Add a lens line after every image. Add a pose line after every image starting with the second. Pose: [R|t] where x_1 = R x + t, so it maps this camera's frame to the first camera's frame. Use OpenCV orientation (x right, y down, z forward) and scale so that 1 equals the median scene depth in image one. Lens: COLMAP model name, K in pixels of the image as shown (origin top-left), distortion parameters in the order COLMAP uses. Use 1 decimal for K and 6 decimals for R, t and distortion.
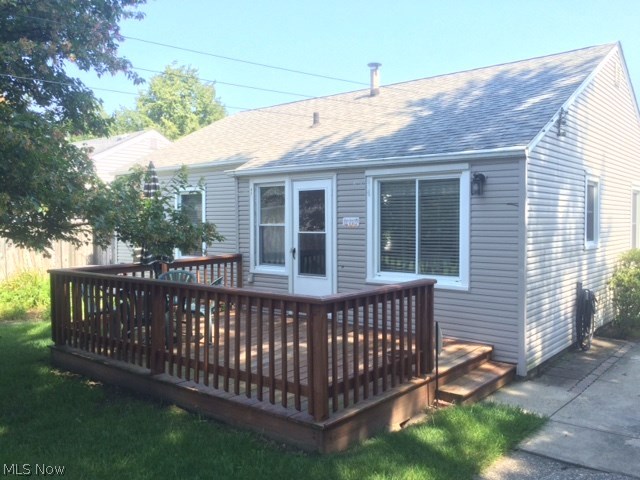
lens RADIAL K [[551.0, 0, 315.9], [0, 551.0, 240.7], [0, 0, 1]] dist [0.064369, -0.108860]
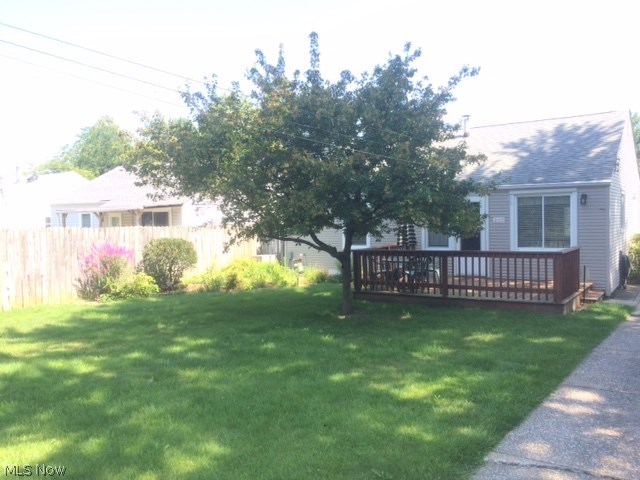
lens RADIAL K [[551.0, 0, 315.9], [0, 551.0, 240.7], [0, 0, 1]] dist [0.064369, -0.108860]
pose [[0.995498, -0.025072, 0.091407, -0.713292], [0.024947, 0.999686, 0.002512, 0.013333], [-0.091442, -0.000220, 0.995810, -0.742259]]
